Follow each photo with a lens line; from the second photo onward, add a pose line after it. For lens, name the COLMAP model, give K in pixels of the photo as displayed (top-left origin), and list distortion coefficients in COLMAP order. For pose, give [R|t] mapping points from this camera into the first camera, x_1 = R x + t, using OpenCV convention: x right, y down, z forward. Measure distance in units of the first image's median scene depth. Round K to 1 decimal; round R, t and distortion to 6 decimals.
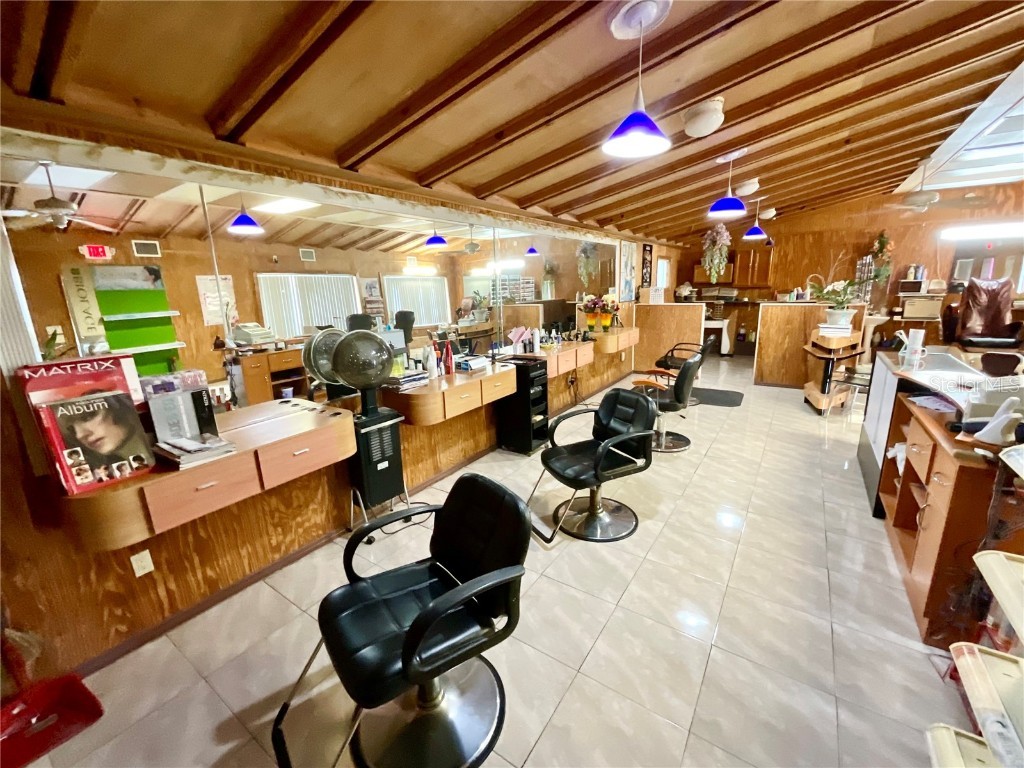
lens RADIAL K [[420.7, 0, 513.2], [0, 420.7, 382.9], [0, 0, 1]] dist [0.001752, -0.001665]
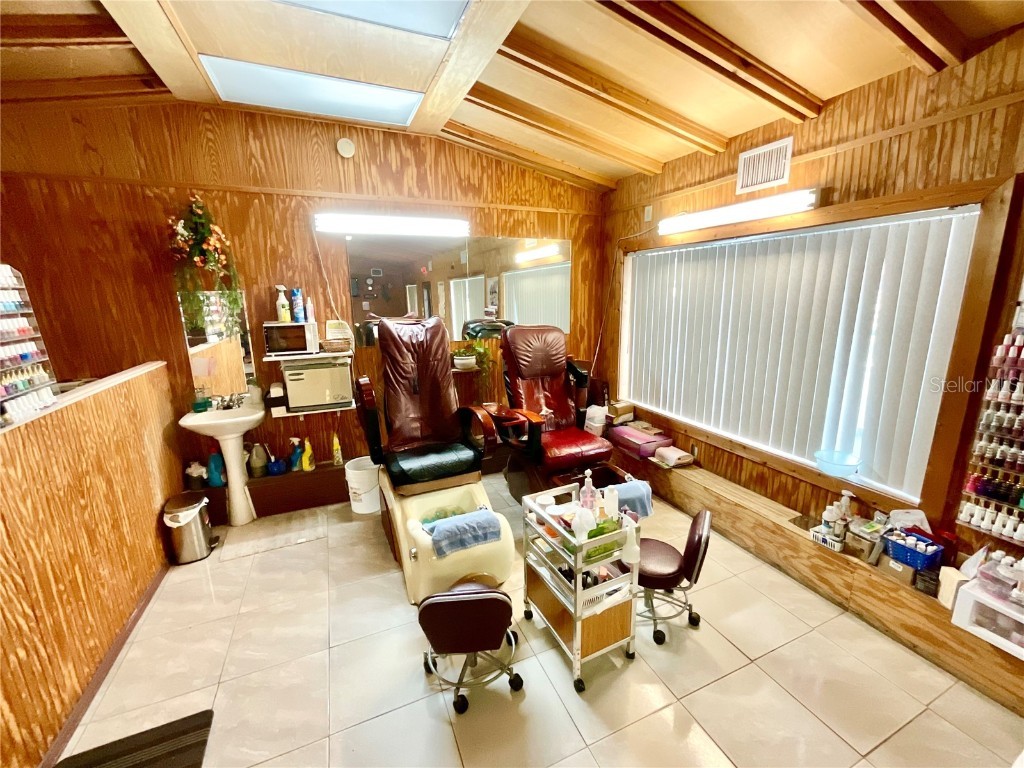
lens RADIAL K [[420.7, 0, 515.1], [0, 420.7, 386.9], [0, 0, 1]] dist [0.001752, -0.001665]
pose [[0.529667, -0.162324, 0.832529, 0.805091], [0.190497, 0.979208, 0.069726, -0.189653], [-0.826537, 0.121663, 0.549577, 0.662826]]
